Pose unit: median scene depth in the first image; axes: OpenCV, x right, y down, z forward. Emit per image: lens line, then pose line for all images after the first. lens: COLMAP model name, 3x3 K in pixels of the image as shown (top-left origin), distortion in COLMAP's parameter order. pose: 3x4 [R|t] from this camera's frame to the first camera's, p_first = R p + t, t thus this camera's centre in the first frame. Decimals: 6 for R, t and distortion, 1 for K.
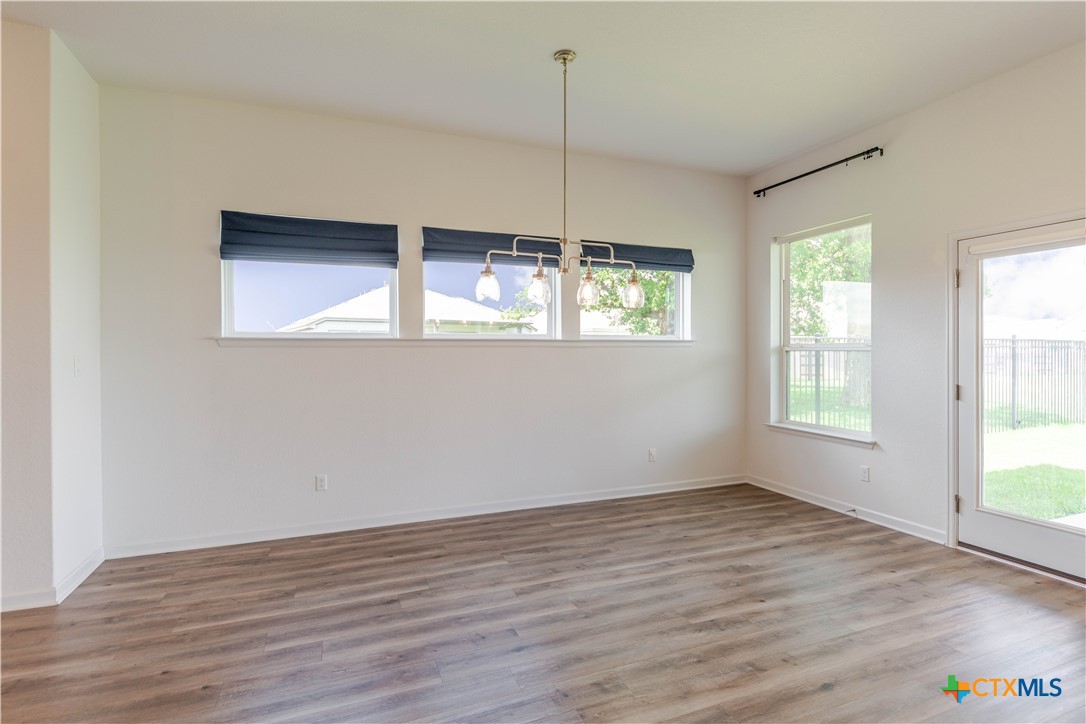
lens RADIAL K [[543.3, 0, 543.0], [0, 543.3, 362.0], [0, 0, 1]] dist [0.004488, -0.000455]
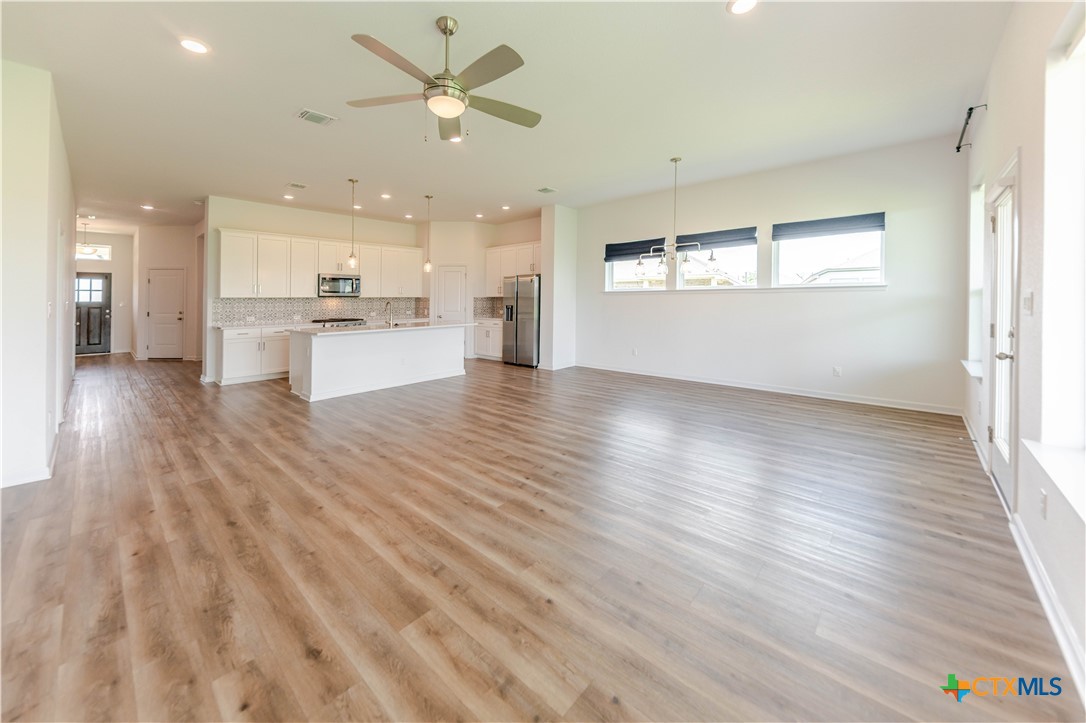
lens RADIAL K [[402.5, 0, 542.3], [0, 402.5, 293.3], [0, 0, 1]] dist [0.000181, -0.000171]
pose [[0.423903, -0.011942, -0.905629, 1.055044], [-0.003320, 0.999886, -0.014739, -0.003117], [0.905701, 0.009254, 0.423815, -0.131257]]
